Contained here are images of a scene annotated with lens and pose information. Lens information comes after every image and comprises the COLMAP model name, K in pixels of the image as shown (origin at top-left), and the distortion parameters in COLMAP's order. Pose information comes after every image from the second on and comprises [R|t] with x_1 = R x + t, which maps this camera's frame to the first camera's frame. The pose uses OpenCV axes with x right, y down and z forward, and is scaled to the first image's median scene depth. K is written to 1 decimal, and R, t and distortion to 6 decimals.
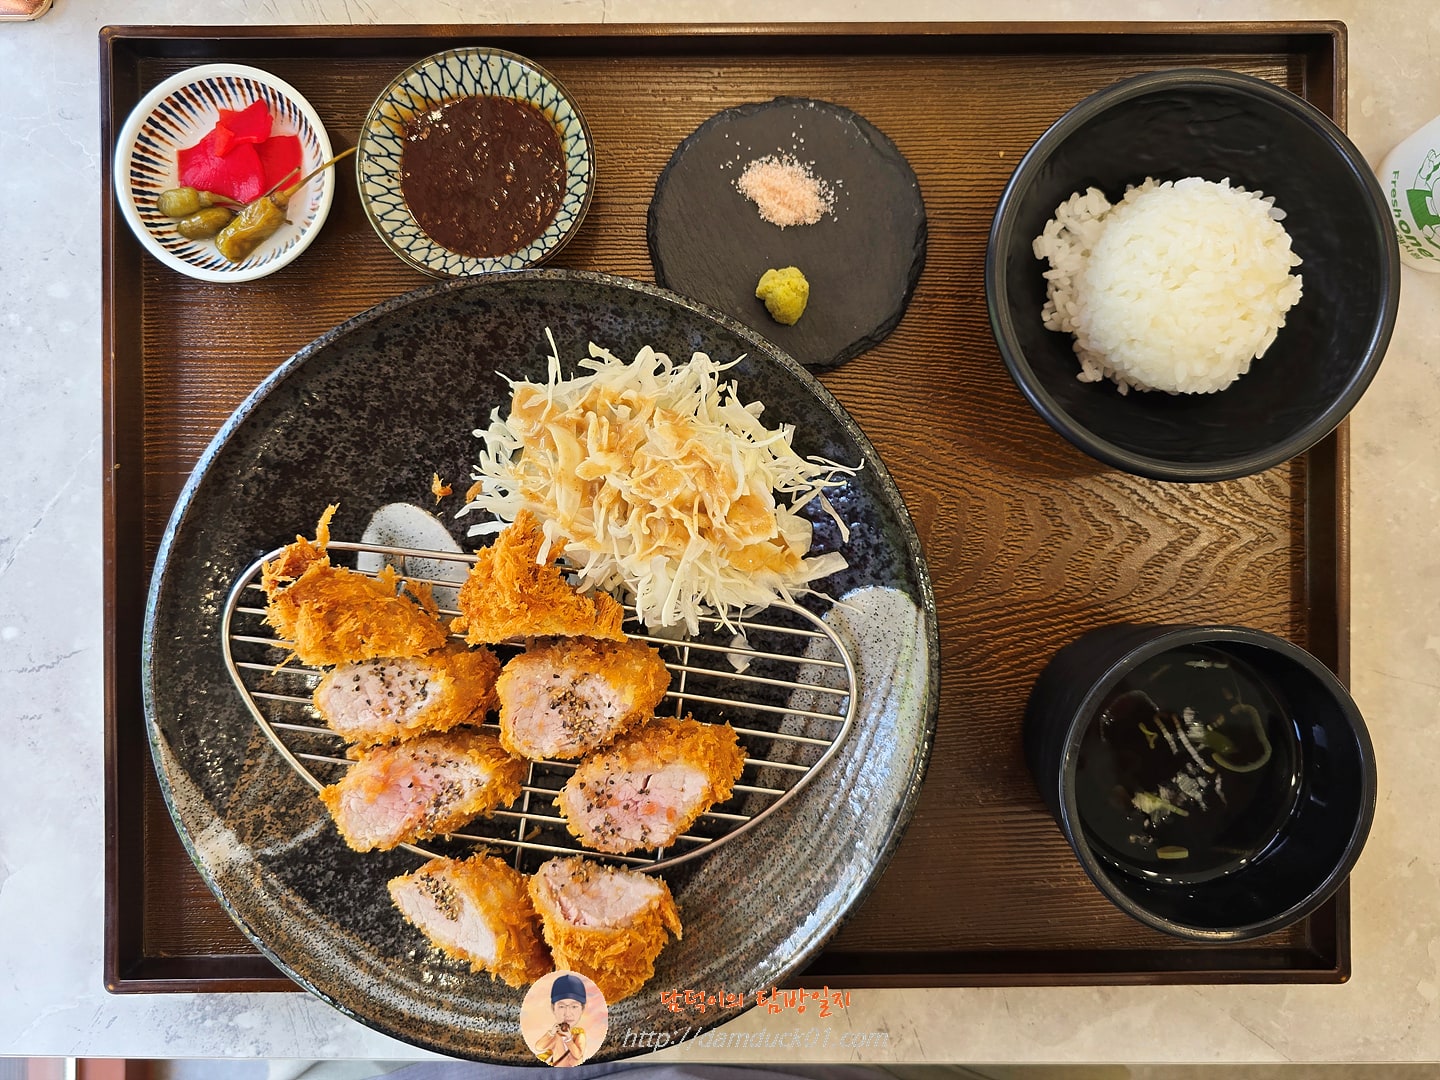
lens RADIAL K [[1015.1, 0, 720.0], [0, 1015.1, 540.0], [0, 0, 1]] dist [0.008849, -0.001537]
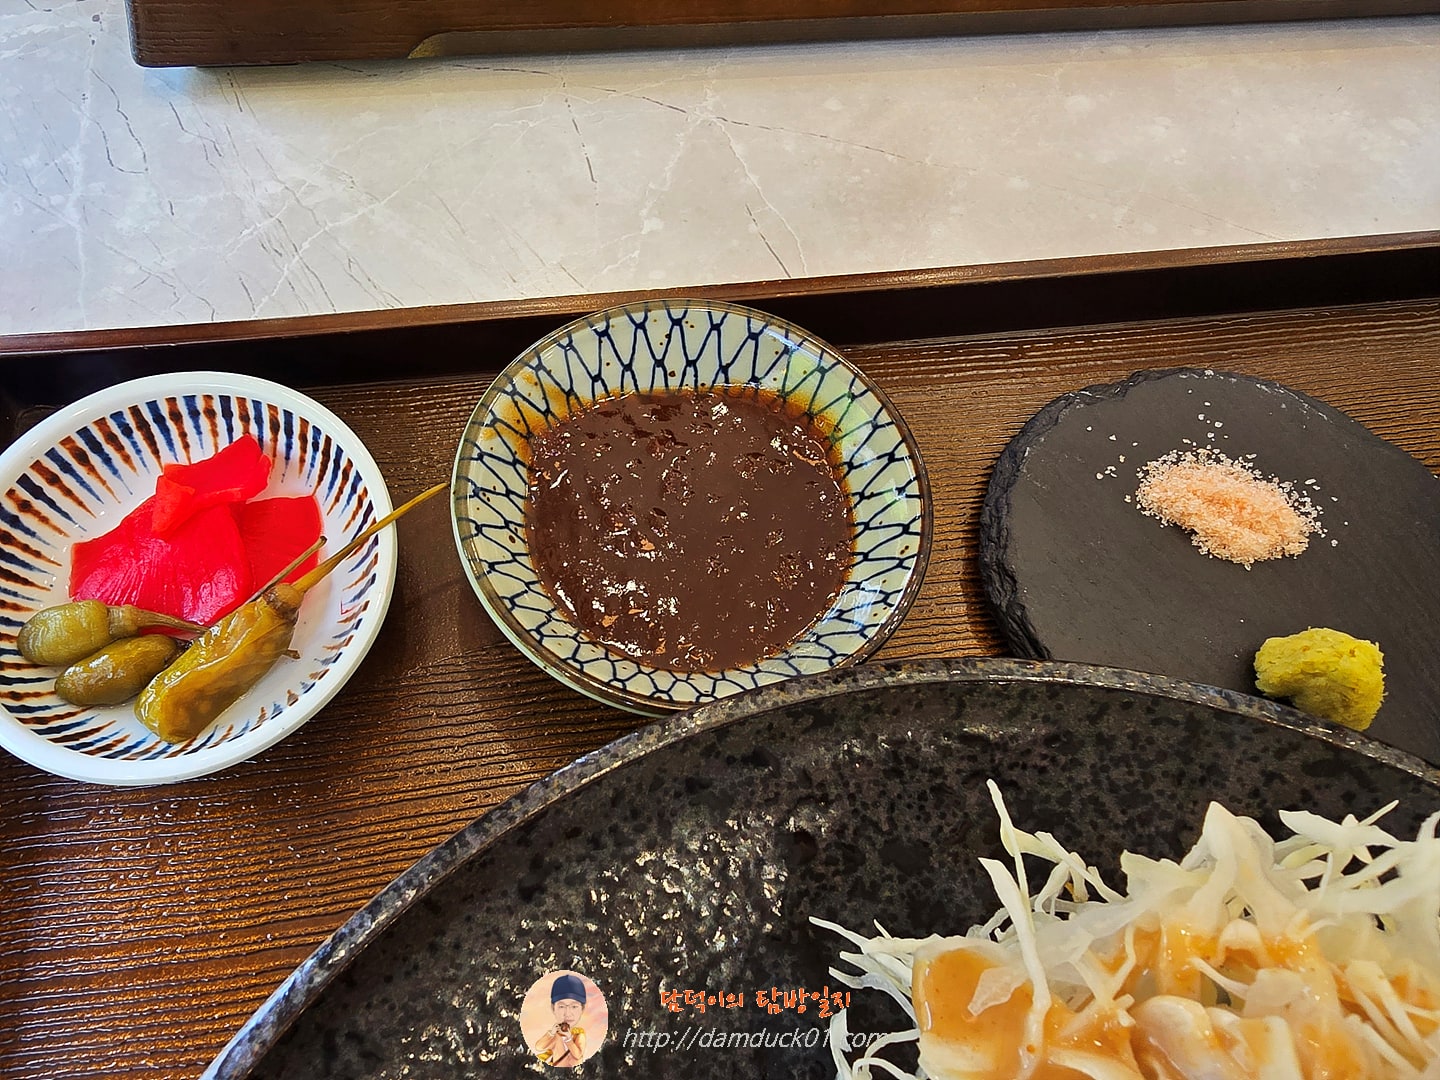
lens RADIAL K [[1263.9, 0, 720.0], [0, 1263.9, 540.0], [0, 0, 1]] dist [-0.005406, 0.012386]
pose [[0.992841, -0.116267, 0.027355, -0.244474], [0.116625, 0.894220, -0.432168, -0.085119], [0.025786, 0.432264, 0.901378, 0.467261]]
